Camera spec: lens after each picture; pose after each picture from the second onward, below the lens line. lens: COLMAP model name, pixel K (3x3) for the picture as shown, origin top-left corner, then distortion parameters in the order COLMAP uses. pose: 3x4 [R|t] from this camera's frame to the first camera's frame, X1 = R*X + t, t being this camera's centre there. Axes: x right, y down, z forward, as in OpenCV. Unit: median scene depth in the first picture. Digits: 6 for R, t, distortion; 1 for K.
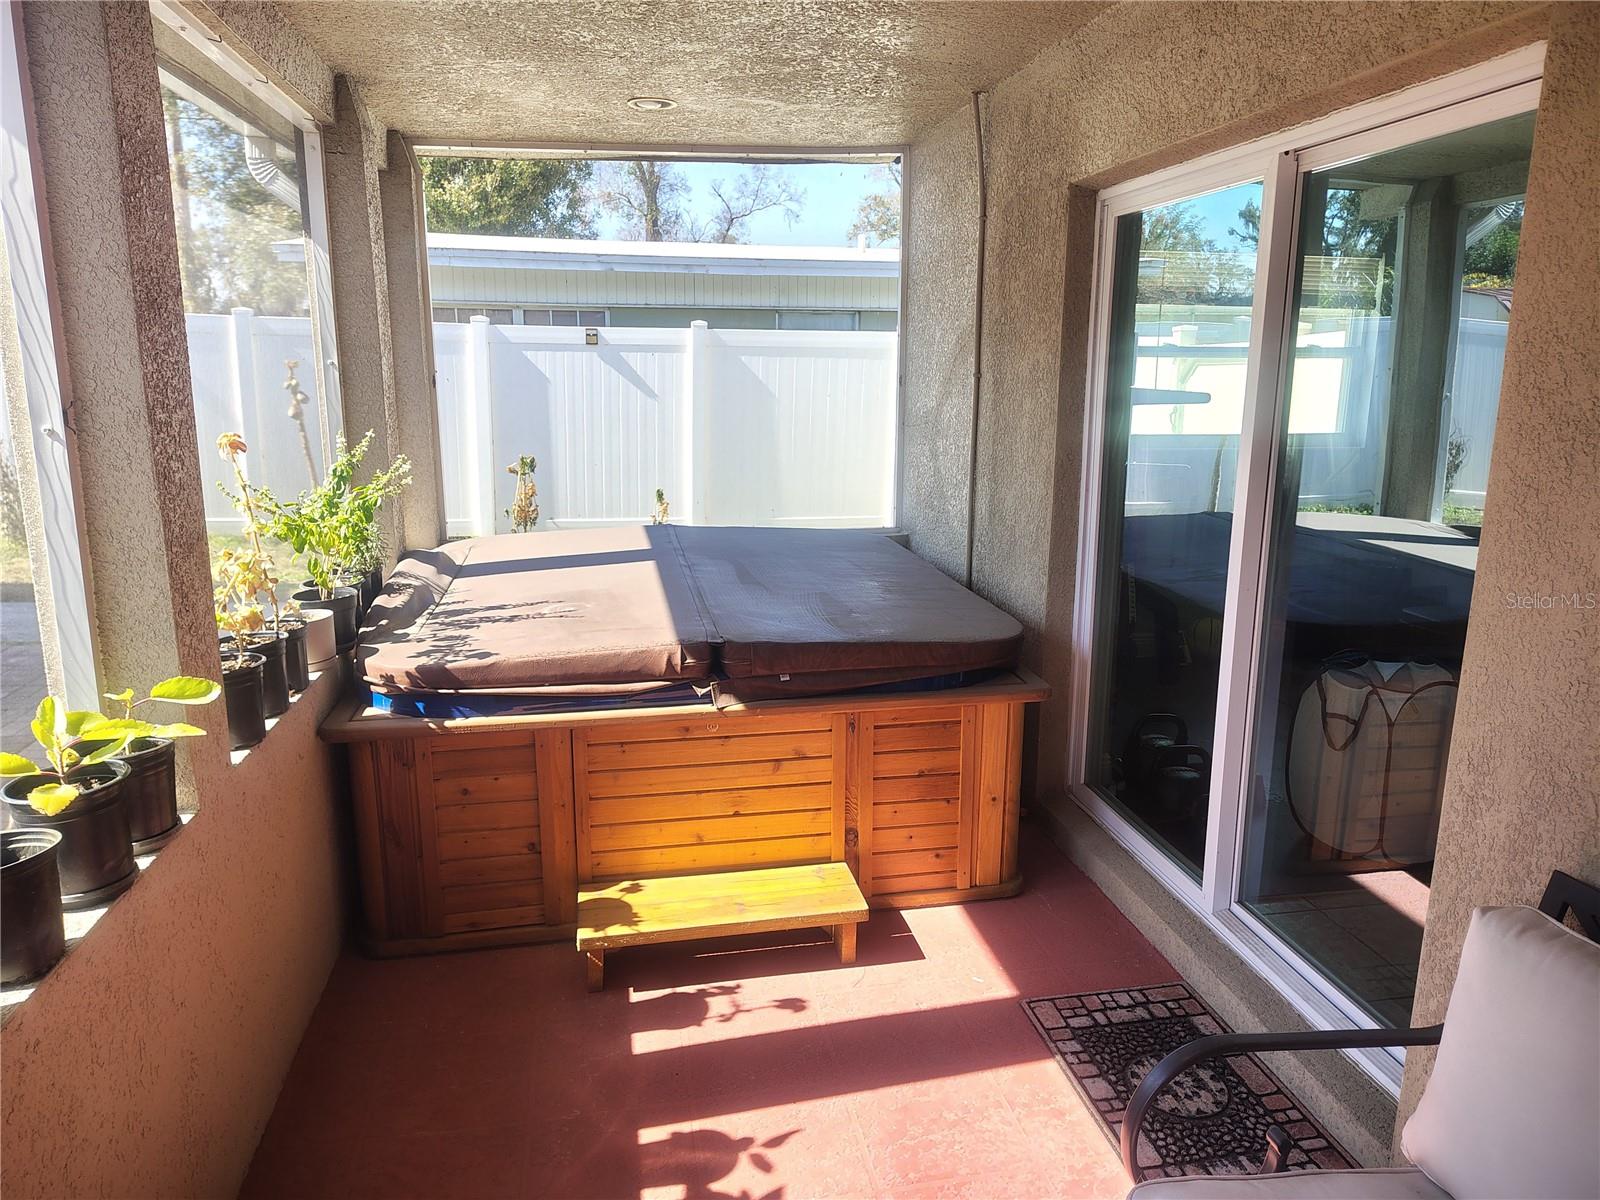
lens RADIAL K [[1088.6, 0, 807.9], [0, 1088.6, 601.8], [0, 0, 1]] dist [0.078003, -0.101774]
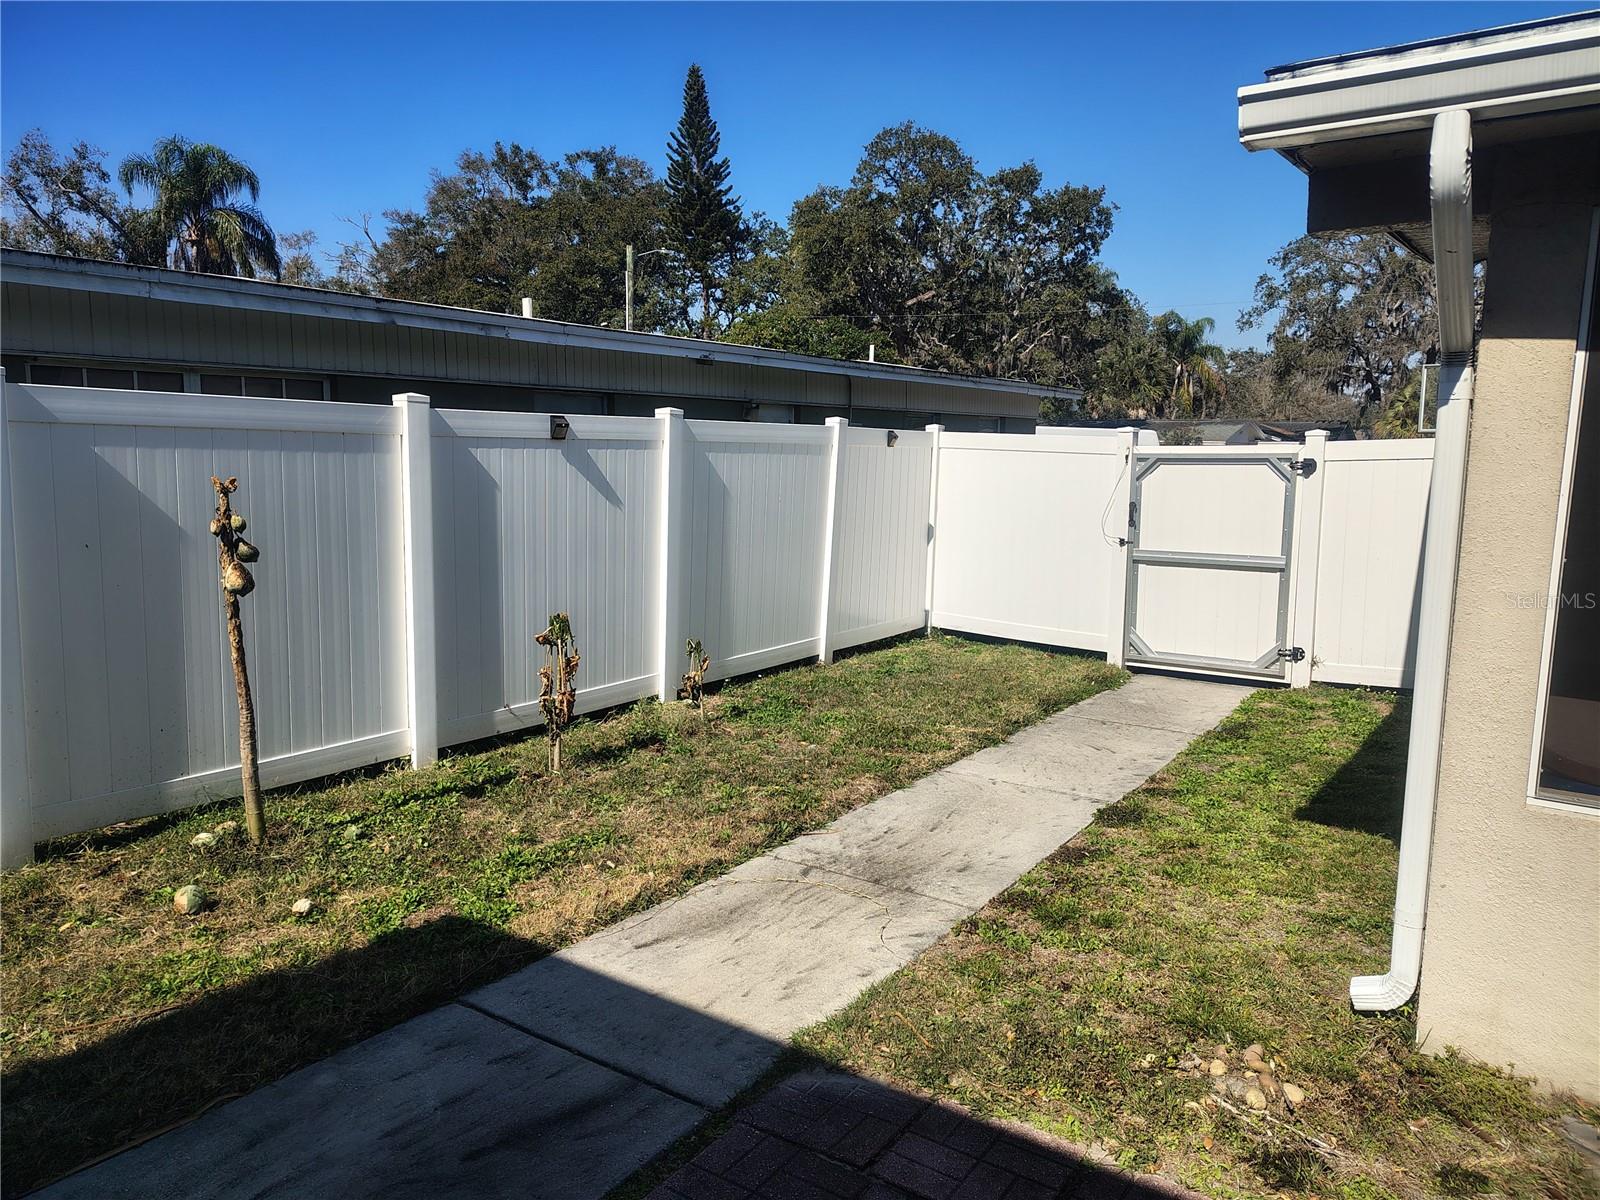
lens RADIAL K [[1100.4, 0, 812.6], [0, 1100.4, 601.1], [0, 0, 1]] dist [0.055038, -0.062699]
pose [[0.717942, -0.100748, 0.688774, -0.559706], [0.145812, 0.989285, -0.007283, -0.108992], [-0.680660, 0.105660, 0.724940, 0.414063]]
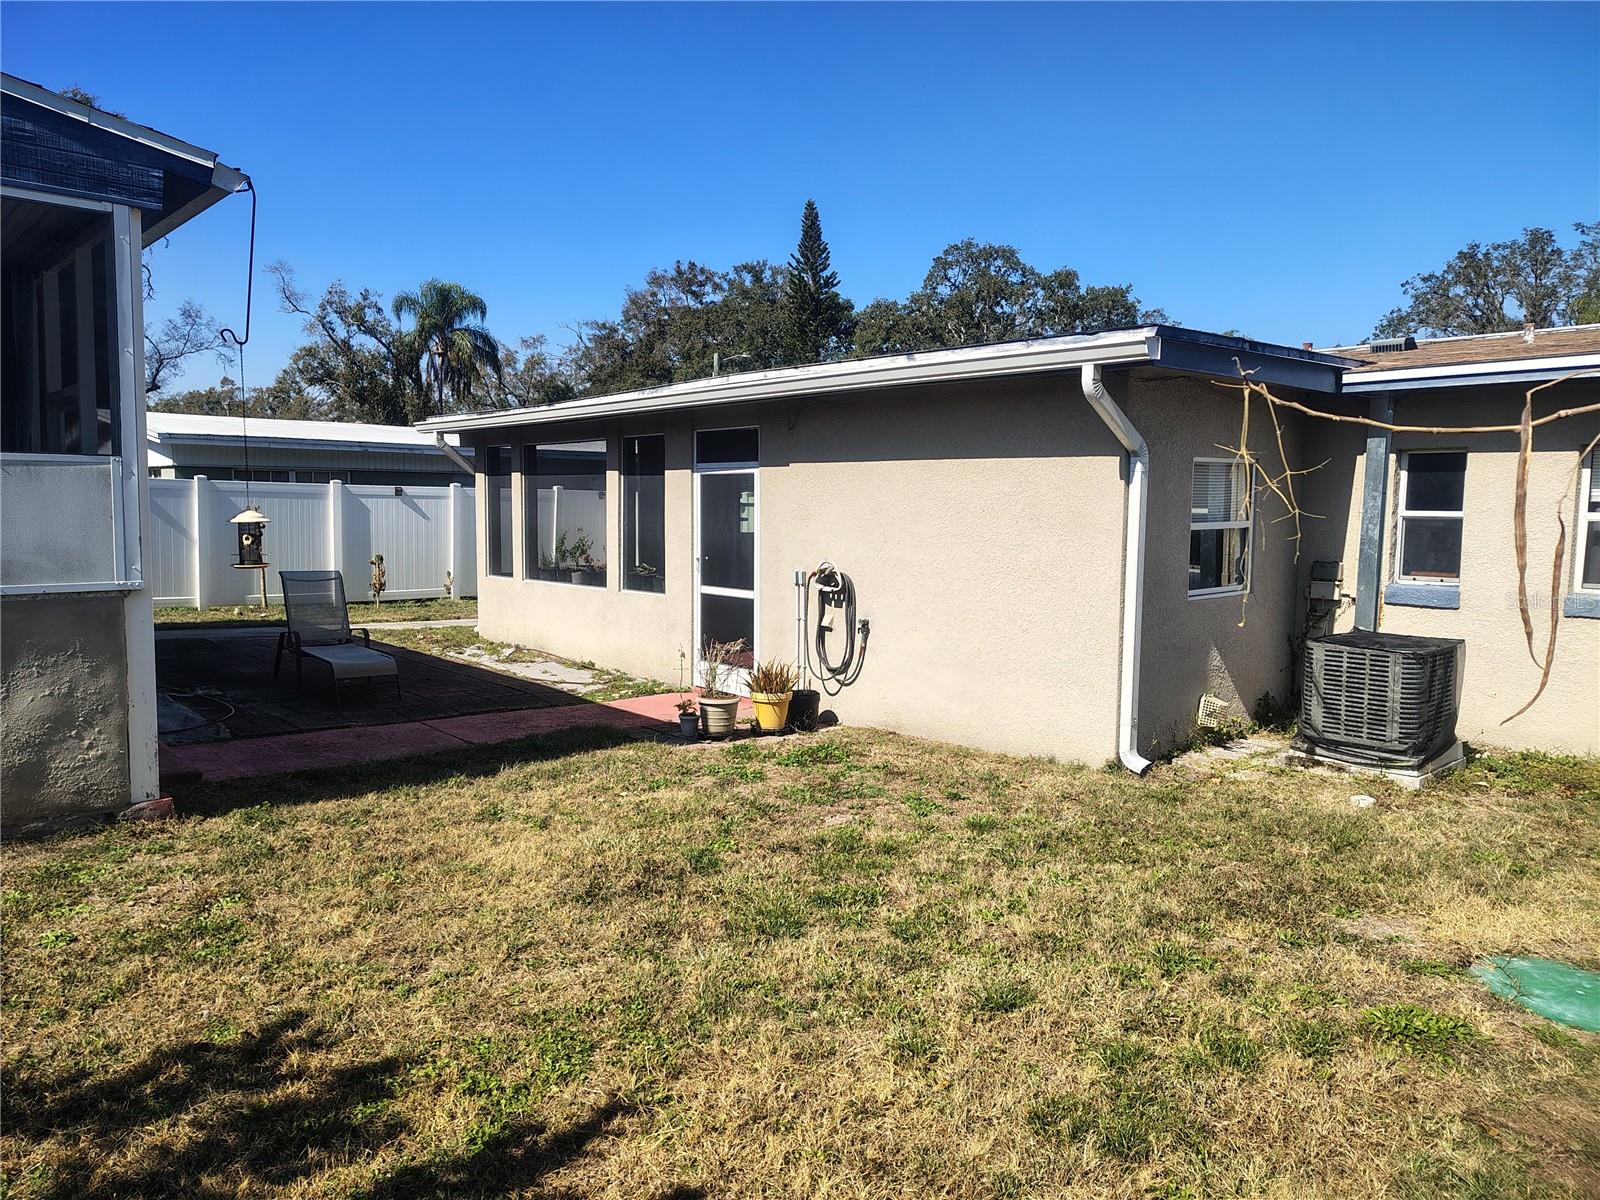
lens RADIAL K [[1088.6, 0, 807.9], [0, 1088.6, 601.8], [0, 0, 1]] dist [0.078003, -0.101774]
pose [[0.854873, -0.051161, 0.516310, -0.569812], [0.111425, 0.990011, -0.086390, 0.177330], [-0.506732, 0.131382, 0.852034, -0.891985]]
